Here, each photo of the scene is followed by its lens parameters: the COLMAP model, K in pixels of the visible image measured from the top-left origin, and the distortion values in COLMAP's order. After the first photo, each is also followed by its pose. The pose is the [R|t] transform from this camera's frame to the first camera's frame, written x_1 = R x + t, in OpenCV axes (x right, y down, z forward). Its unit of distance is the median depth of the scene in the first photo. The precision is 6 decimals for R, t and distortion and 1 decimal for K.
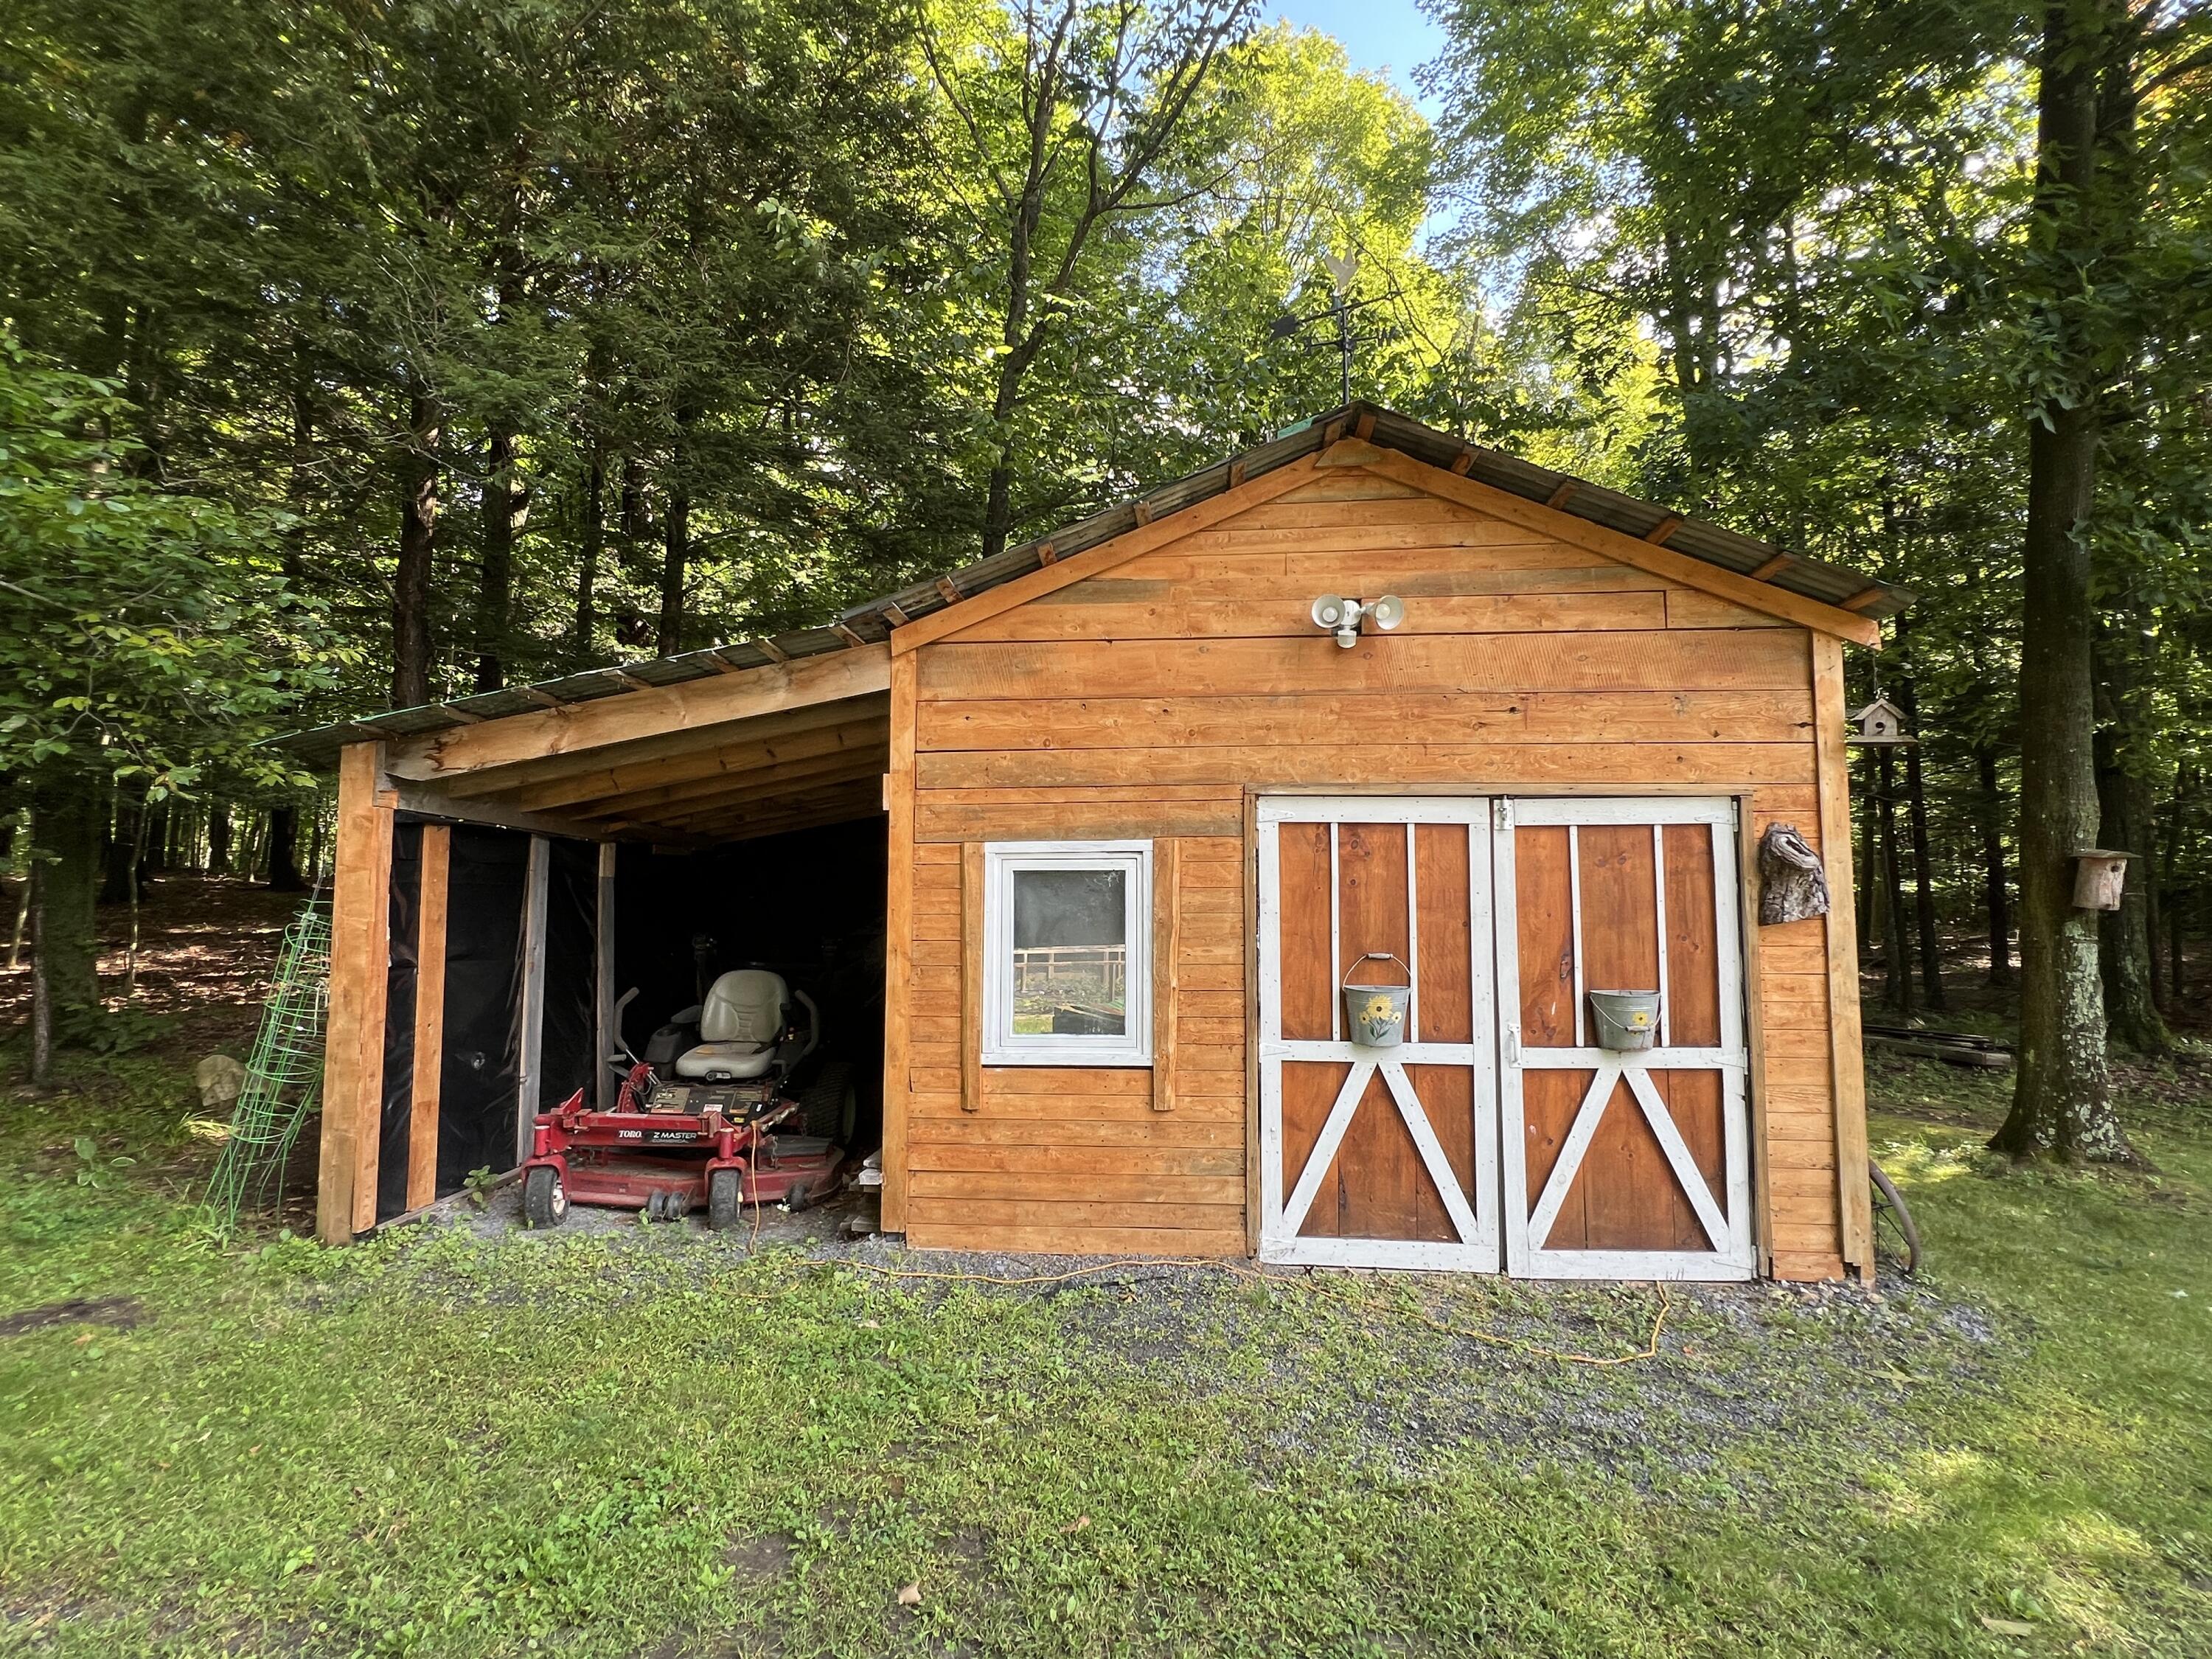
lens RADIAL K [[1075.6, 0, 1106.0], [0, 1075.6, 829.5], [0, 0, 1]] dist [0.003871, -0.000662]
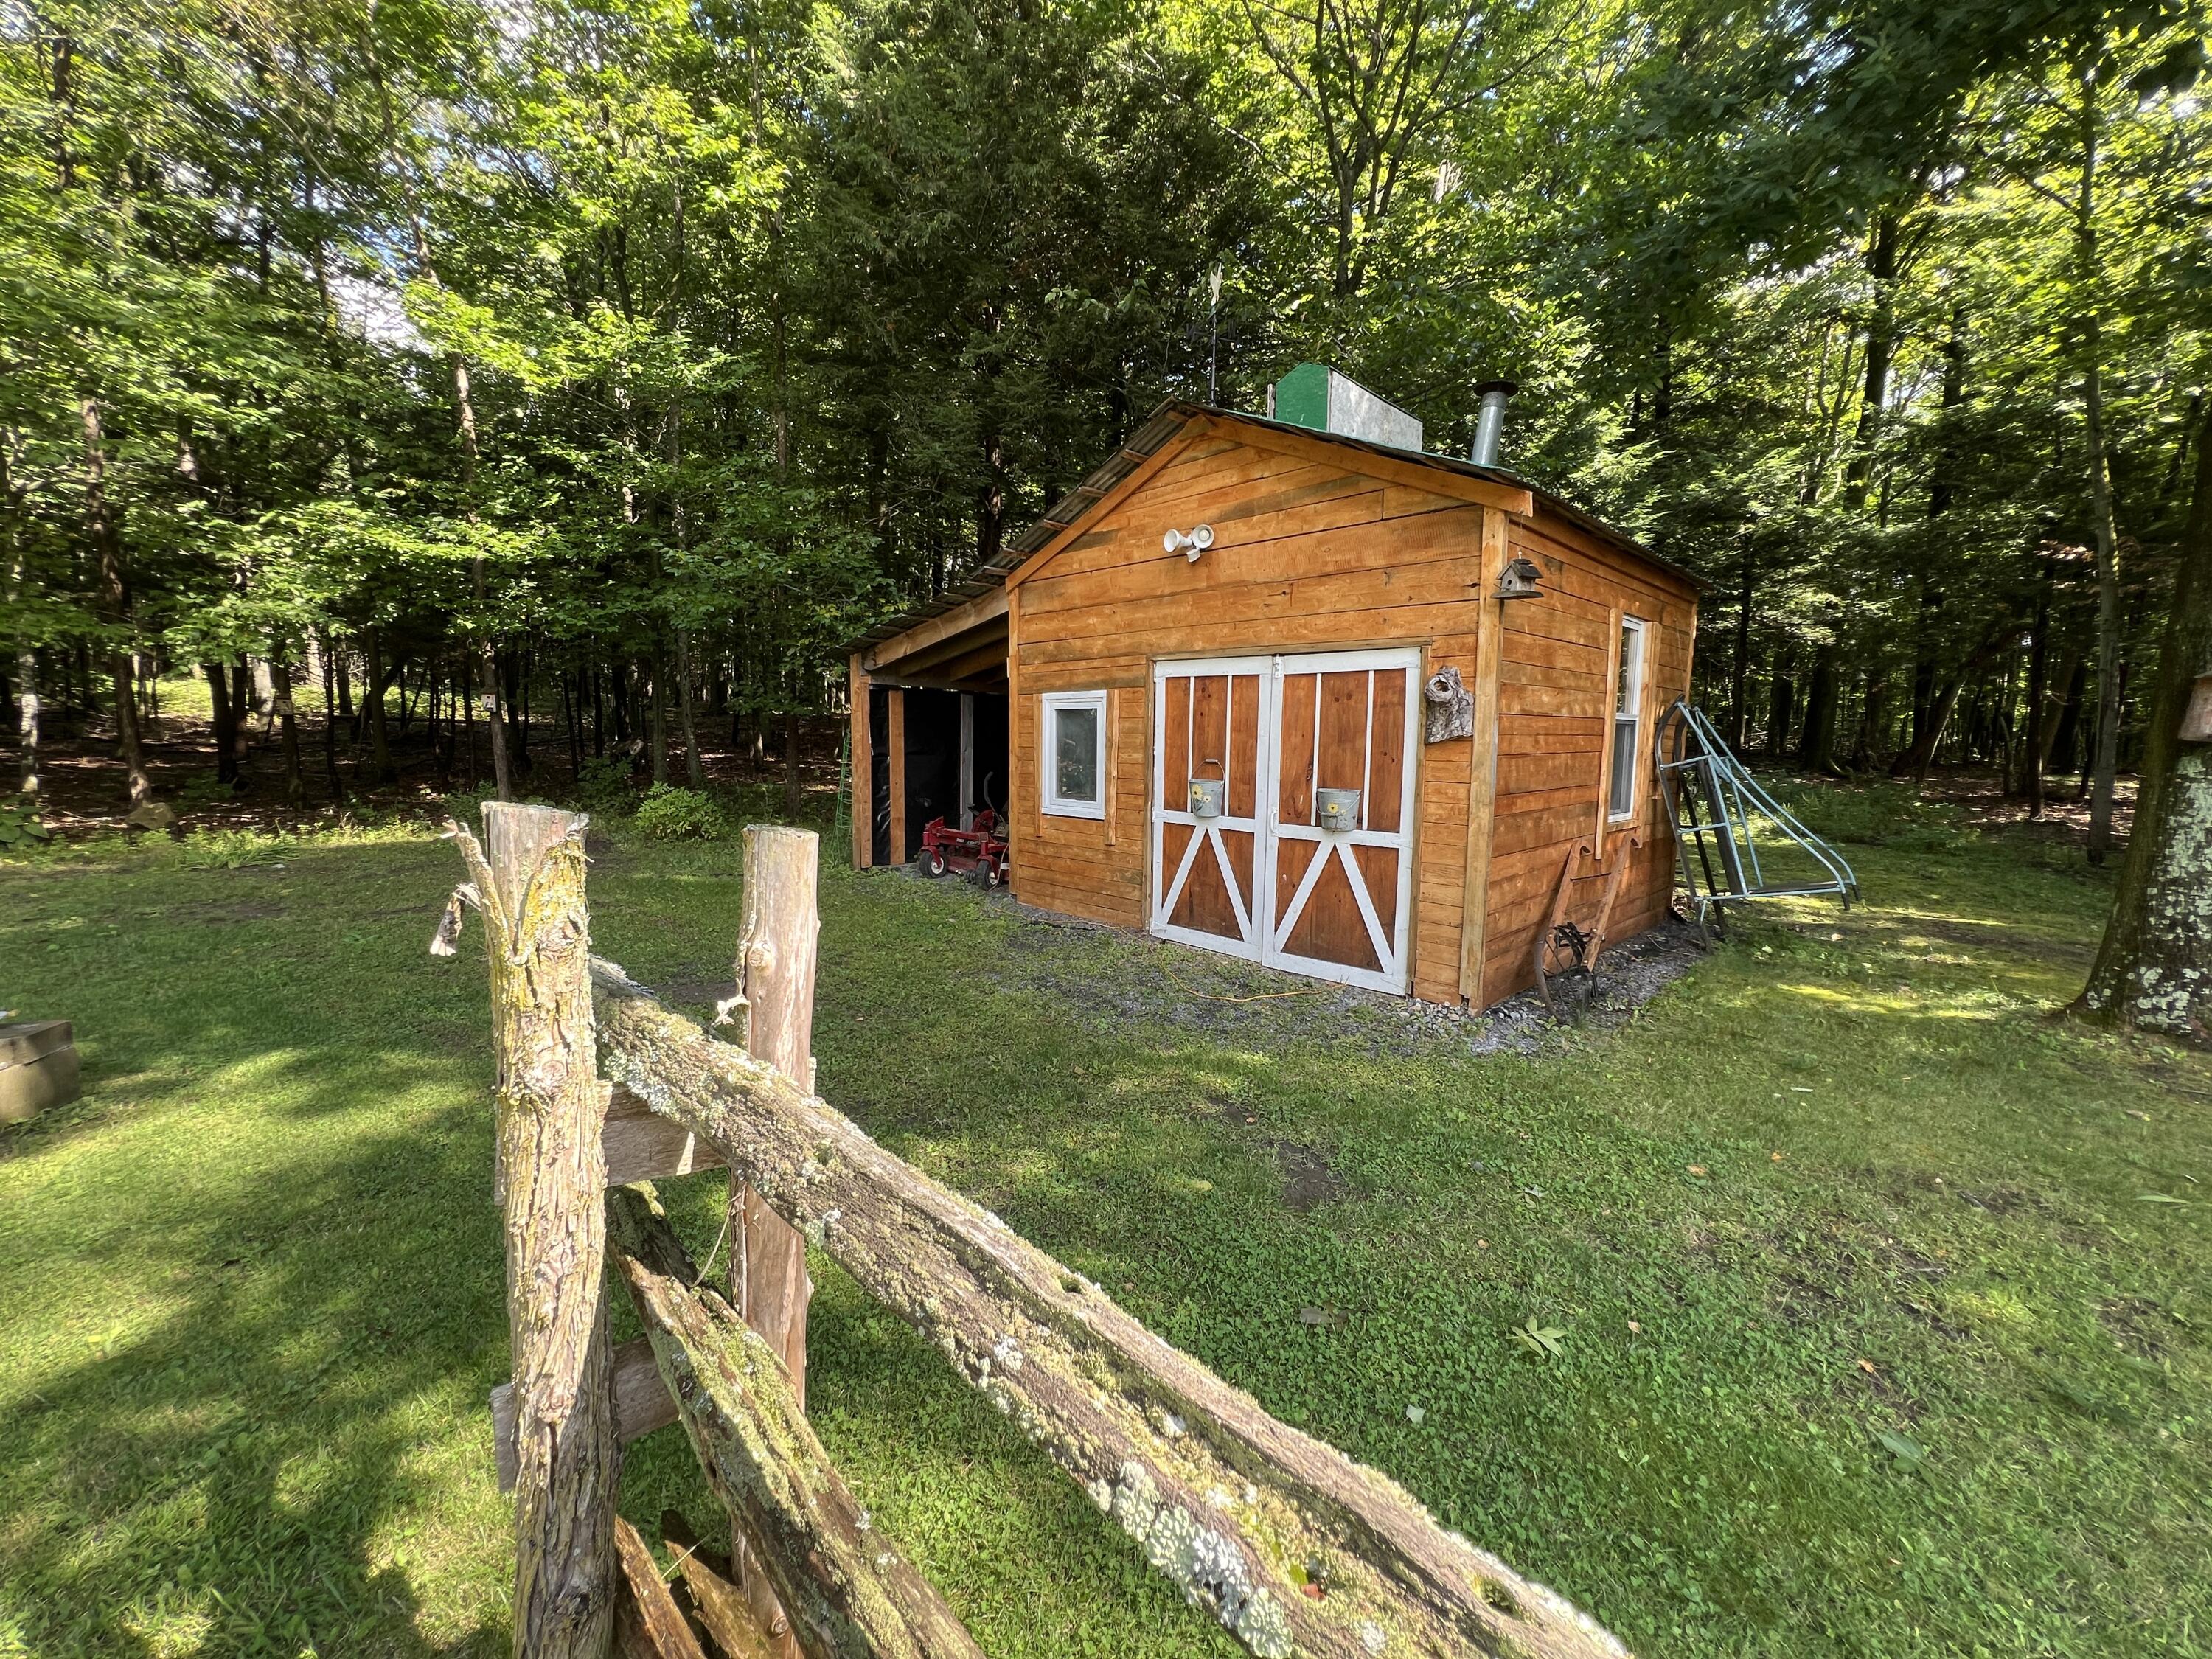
lens RADIAL K [[887.2, 0, 1100.8], [0, 887.2, 827.2], [0, 0, 1]] dist [0.001284, 0.000272]
pose [[0.756687, 0.075633, -0.649387, 0.975501], [0.033819, 0.987428, 0.154412, 0.006813], [0.652902, -0.138803, 0.744616, -0.088638]]
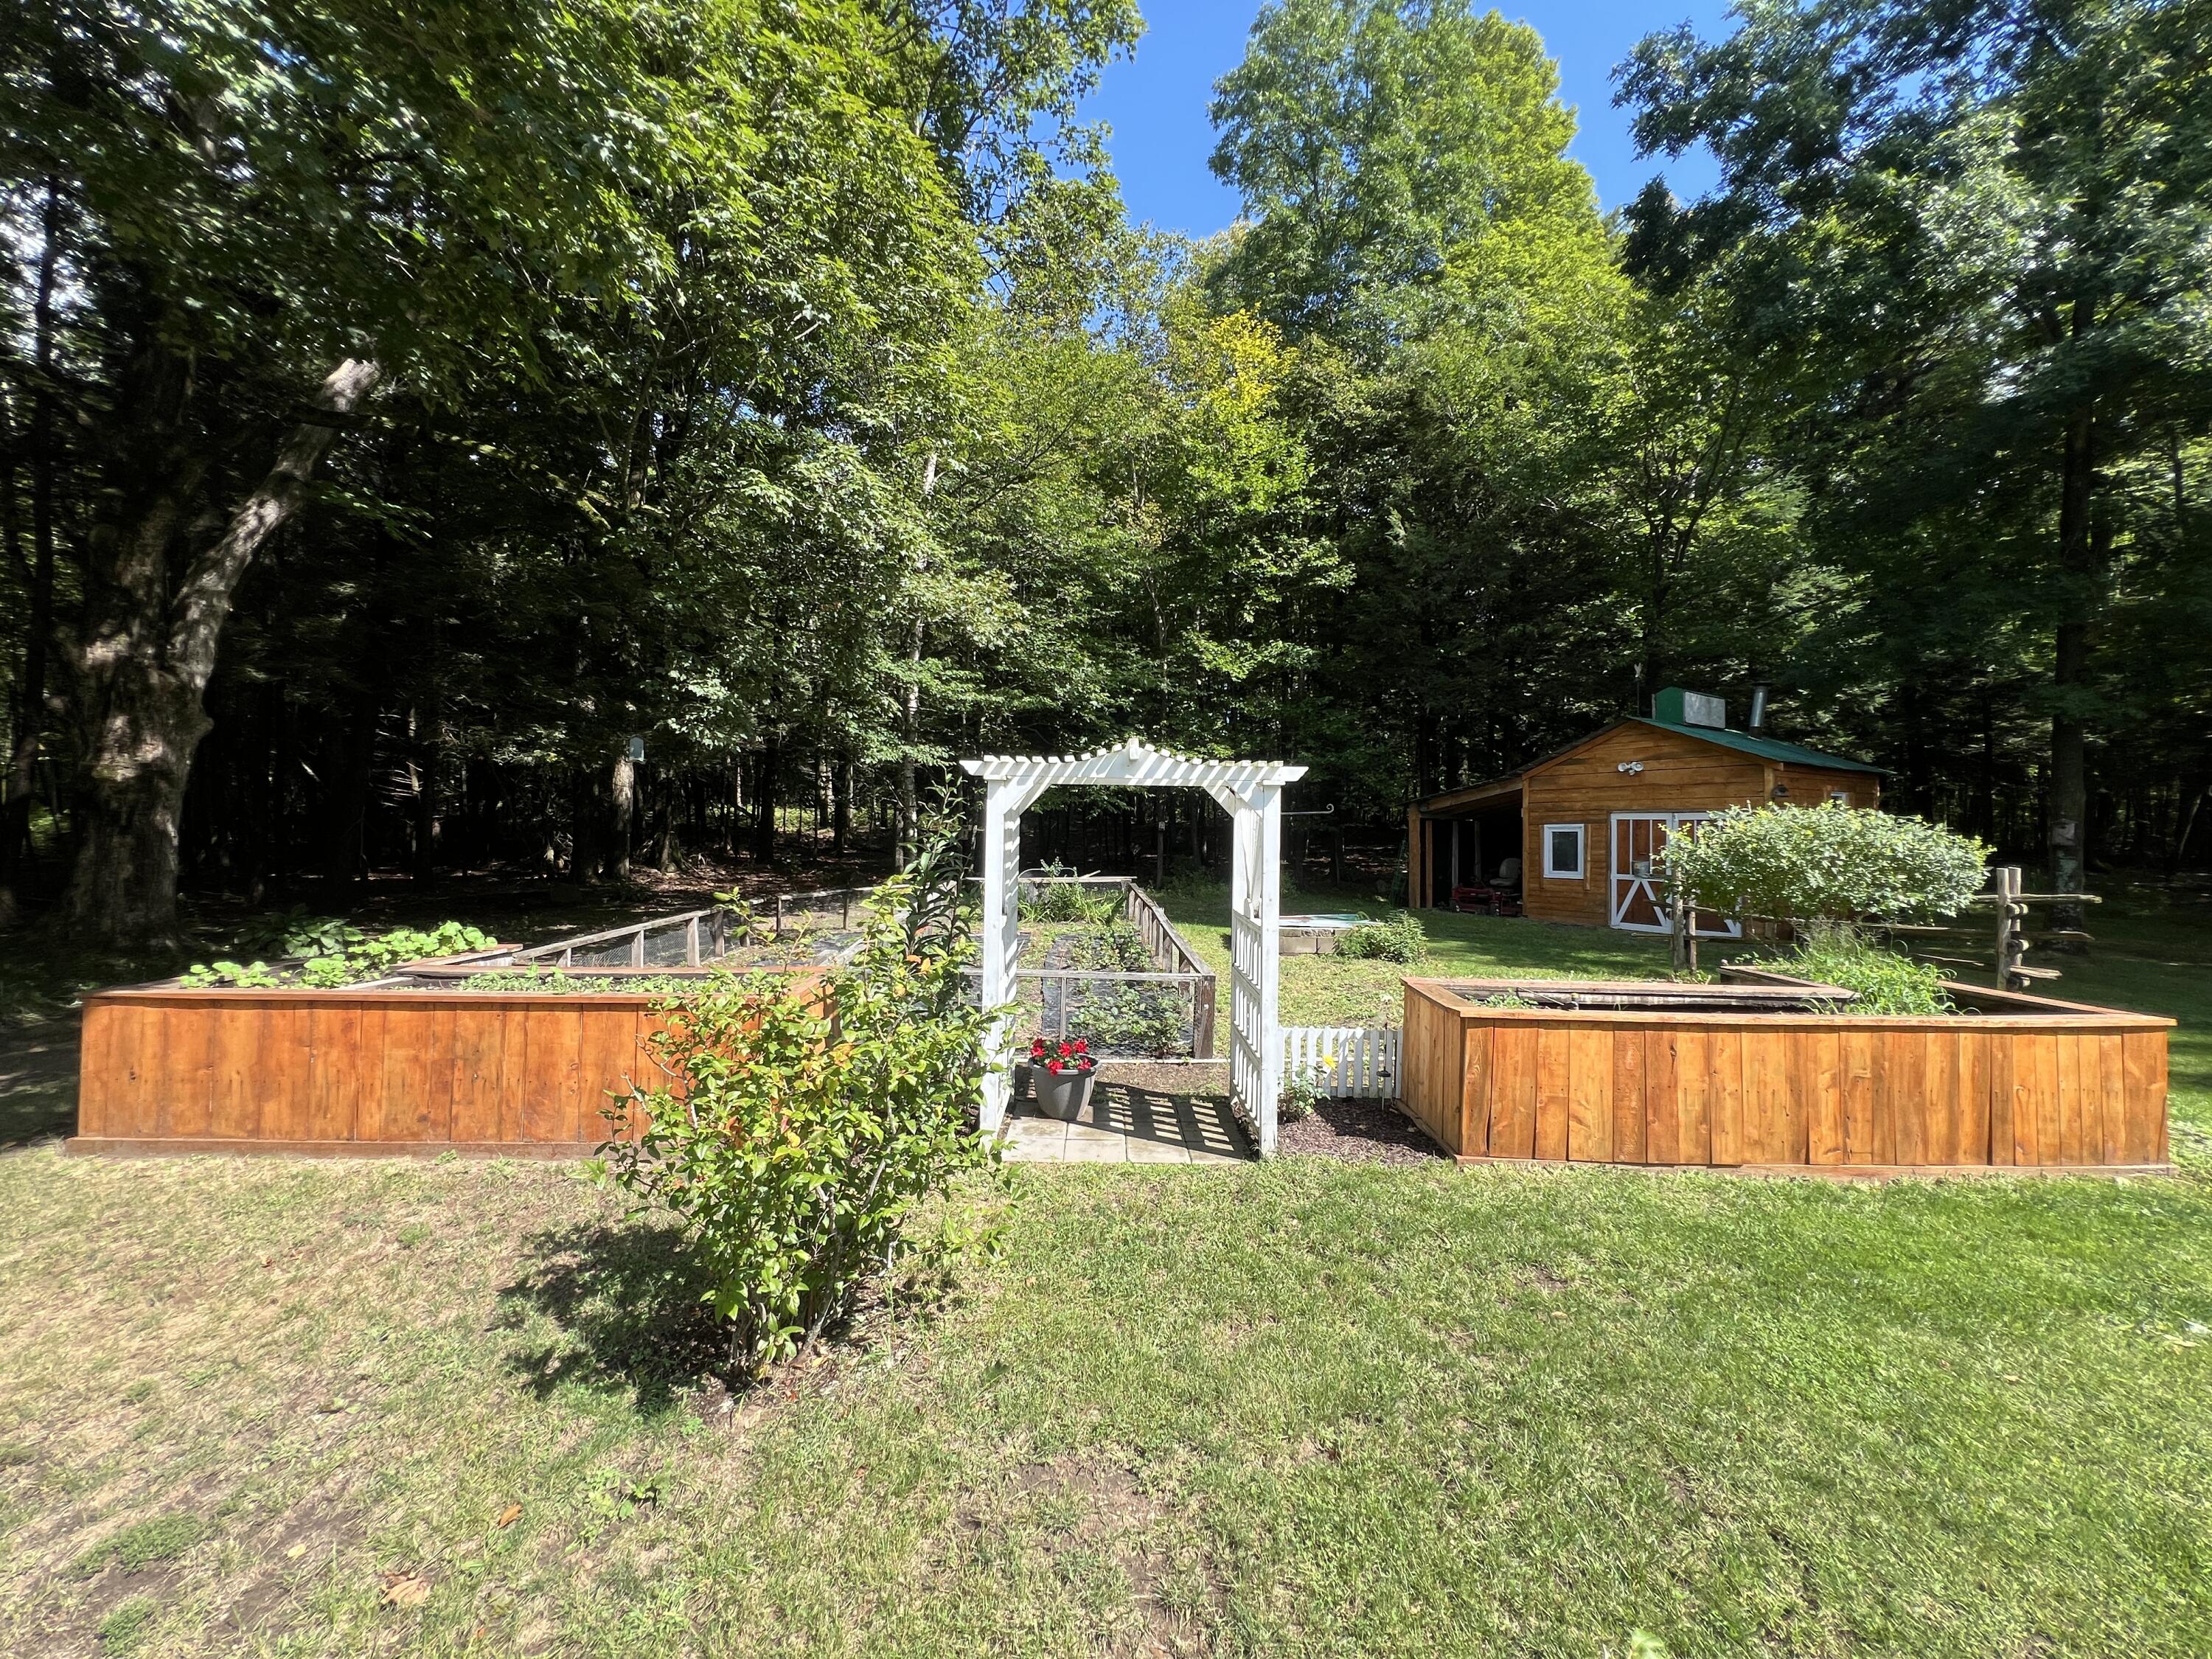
lens RADIAL K [[887.2, 0, 1100.8], [0, 887.2, 827.2], [0, 0, 1]] dist [0.001284, 0.000272]
pose [[0.589409, -0.004731, -0.807821, 1.686611], [0.051741, 0.998151, 0.031907, -0.181378], [0.806176, -0.060603, 0.588563, -2.461165]]
